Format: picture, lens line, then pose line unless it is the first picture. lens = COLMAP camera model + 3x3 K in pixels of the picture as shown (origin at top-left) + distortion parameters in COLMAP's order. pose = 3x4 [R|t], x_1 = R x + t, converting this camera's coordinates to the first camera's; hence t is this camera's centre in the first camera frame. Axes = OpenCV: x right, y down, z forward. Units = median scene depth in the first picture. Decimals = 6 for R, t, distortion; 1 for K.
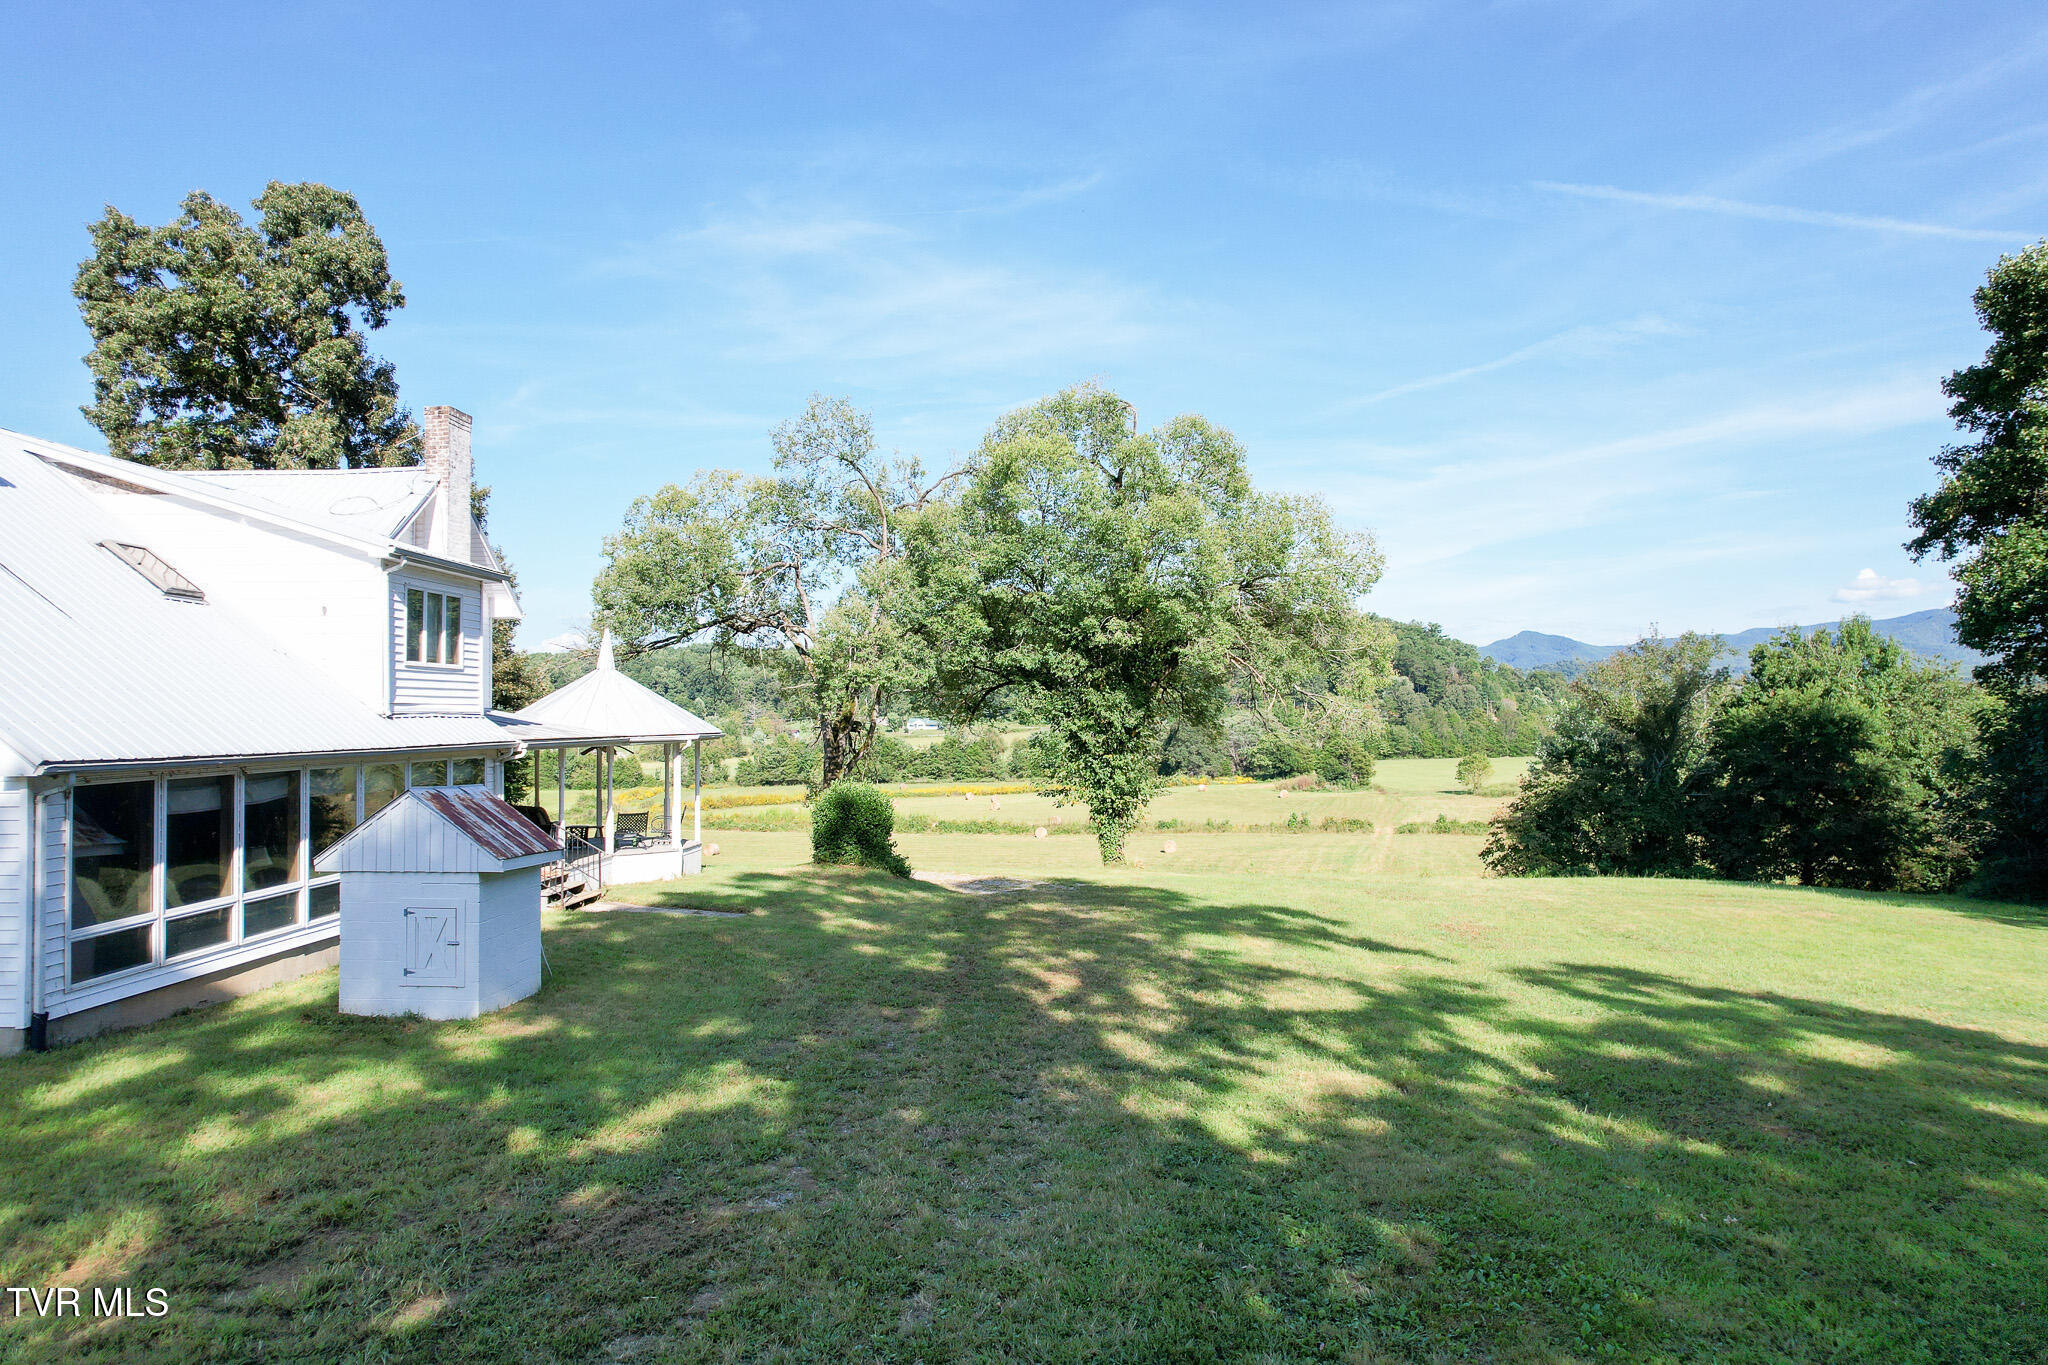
lens RADIAL K [[1293.4, 0, 1032.2], [0, 1293.4, 680.7], [0, 0, 1]] dist [-0.073403, 0.057438]
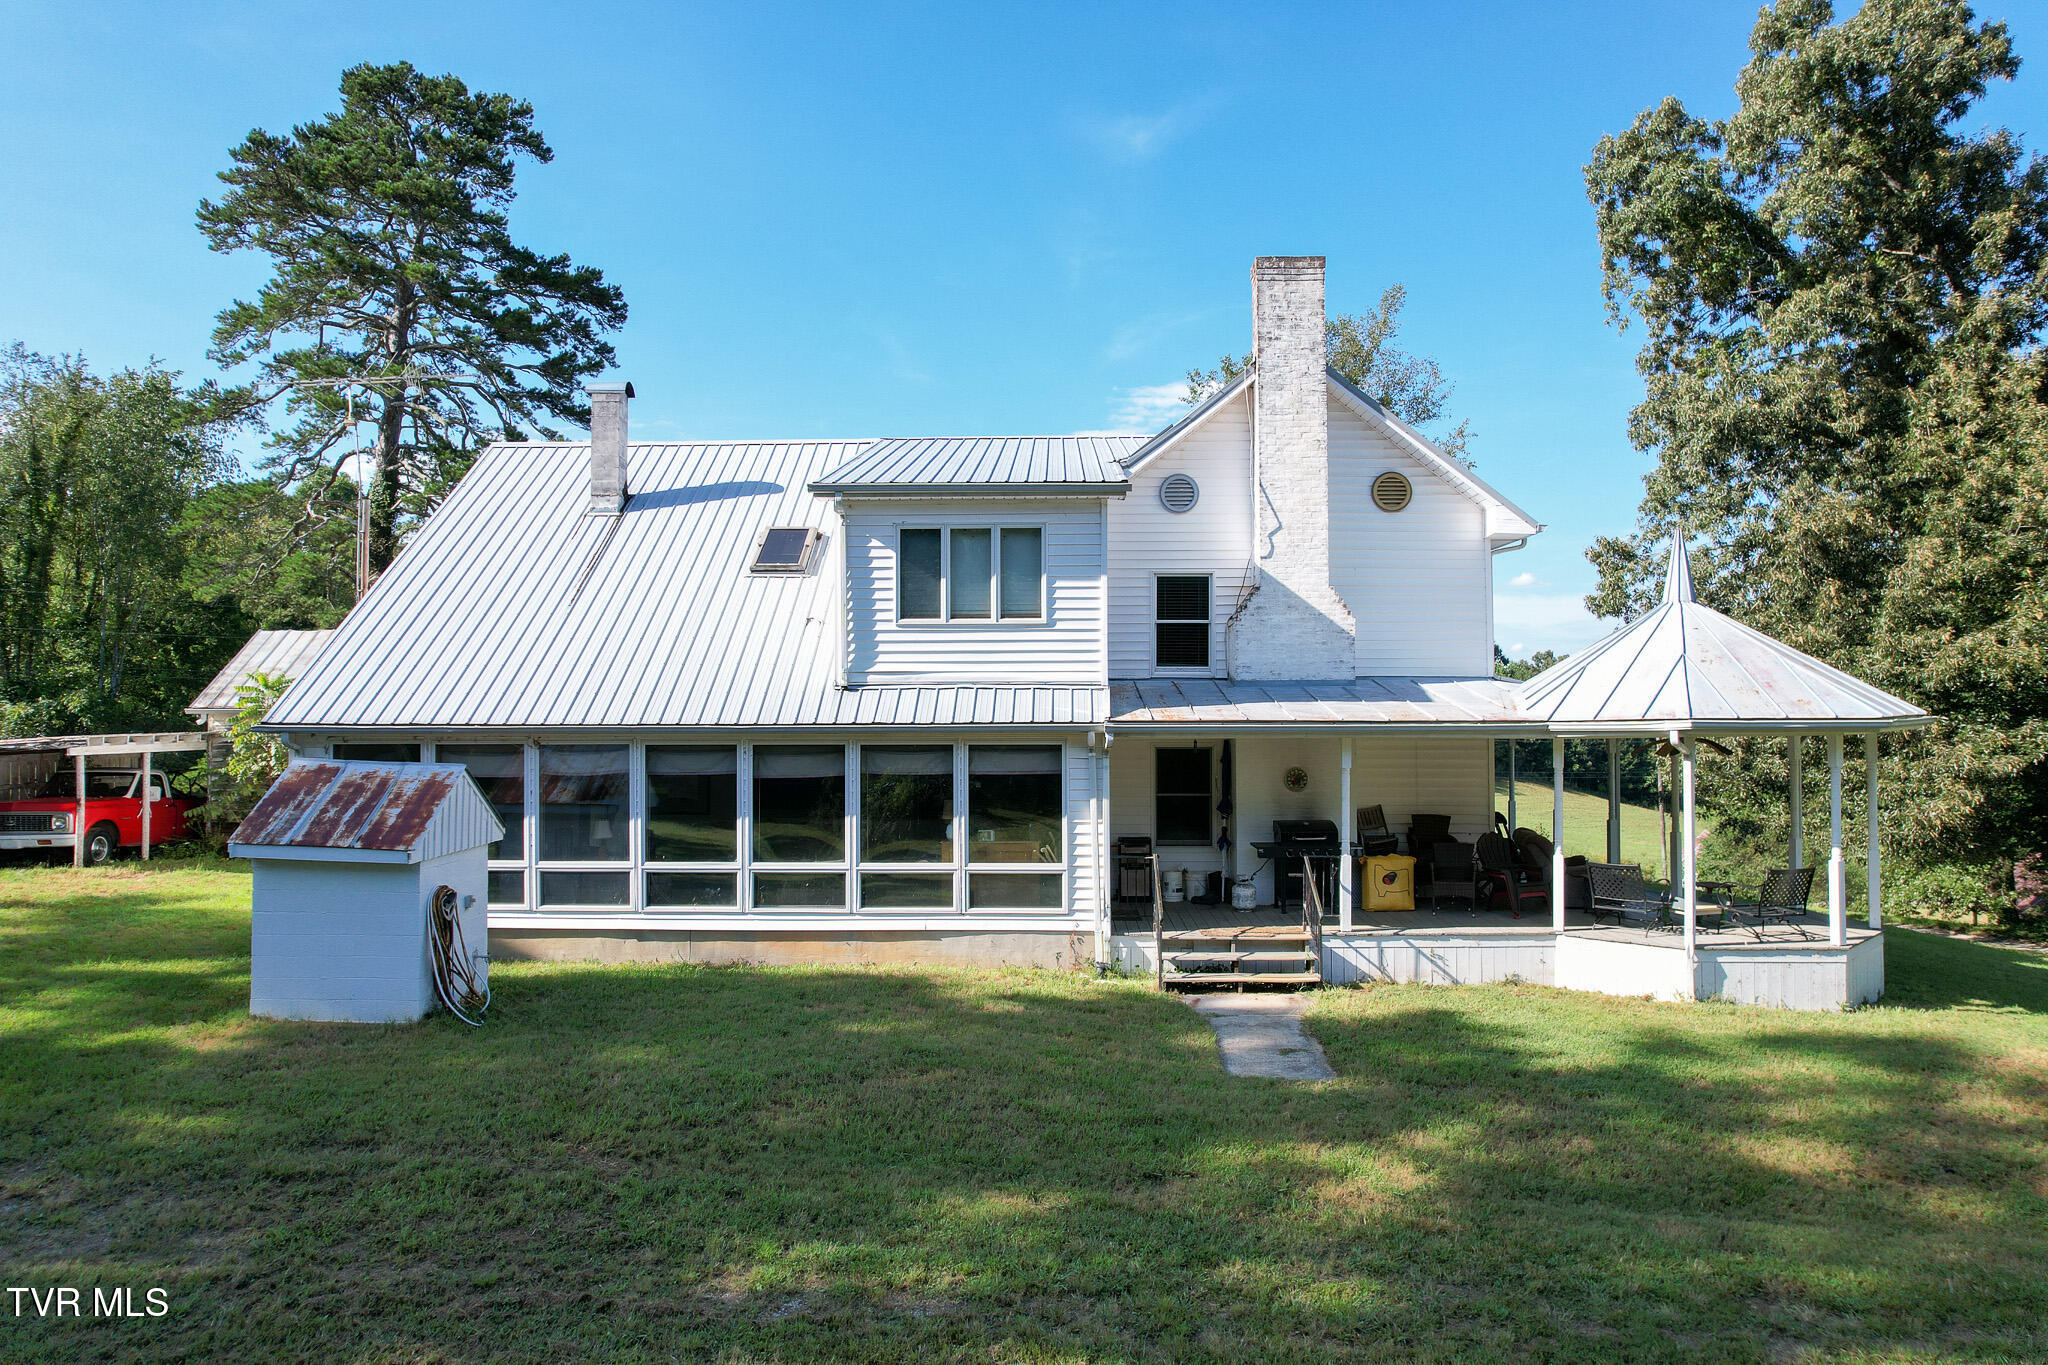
lens RADIAL K [[1293.4, 0, 1032.2], [0, 1293.4, 680.7], [0, 0, 1]] dist [-0.073403, 0.057438]
pose [[0.015162, -0.019694, -0.999691, 0.155064], [0.030559, 0.999348, -0.019224, 0.019913], [0.999418, -0.030258, 0.015753, 0.511912]]
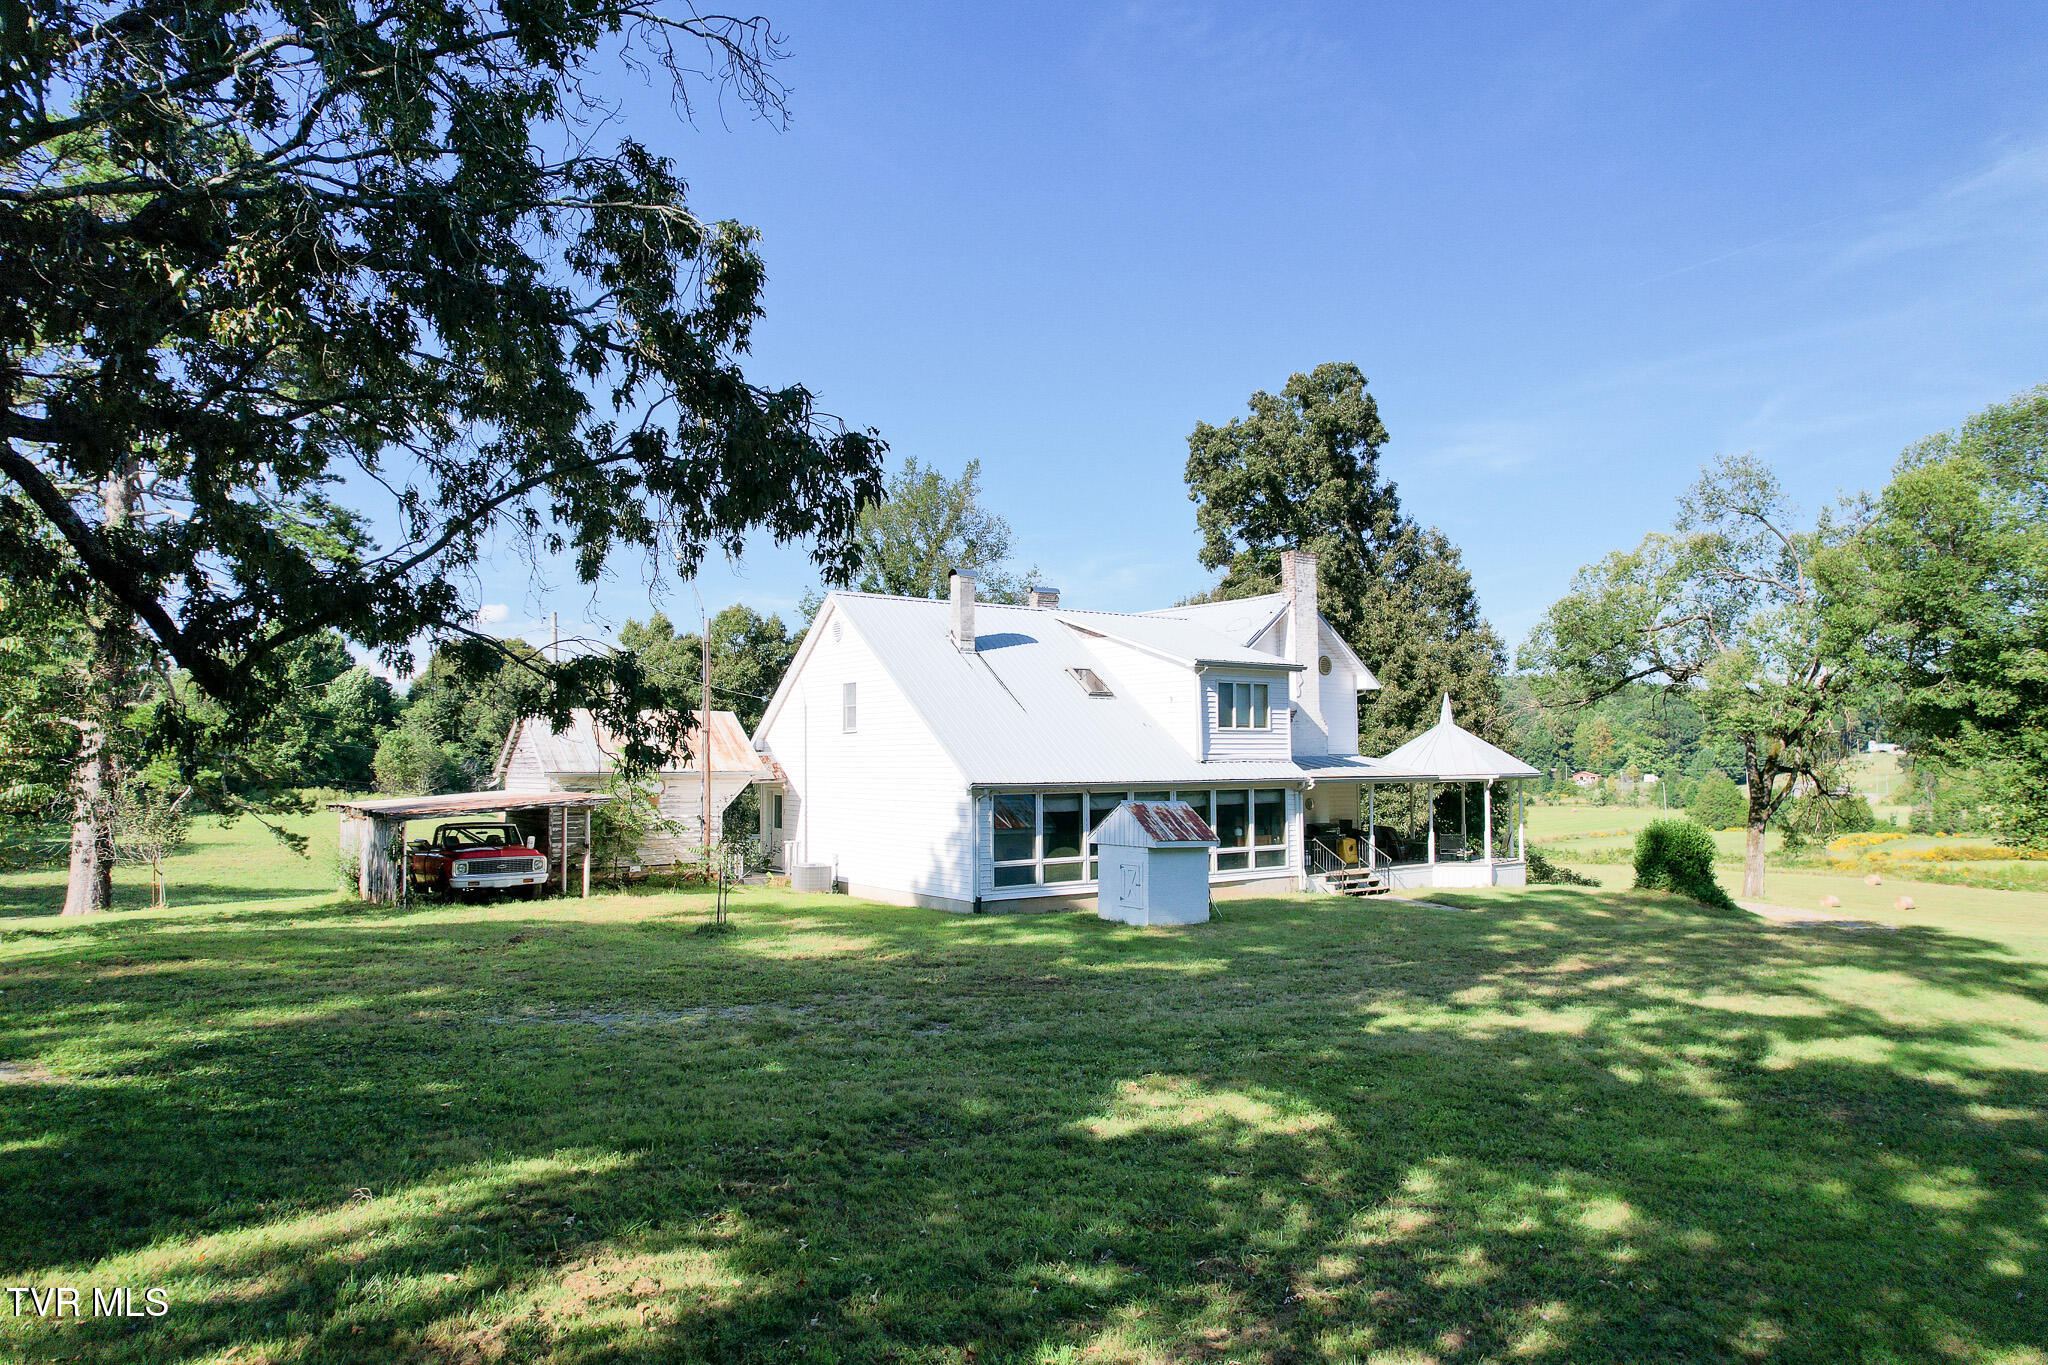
lens RADIAL K [[1293.4, 0, 1032.2], [0, 1293.4, 680.7], [0, 0, 1]] dist [-0.073403, 0.057438]
pose [[0.618224, -0.047006, -0.784595, 0.311818], [0.023364, 0.998868, -0.041434, -0.005847], [0.785655, 0.007284, 0.618622, -0.095796]]
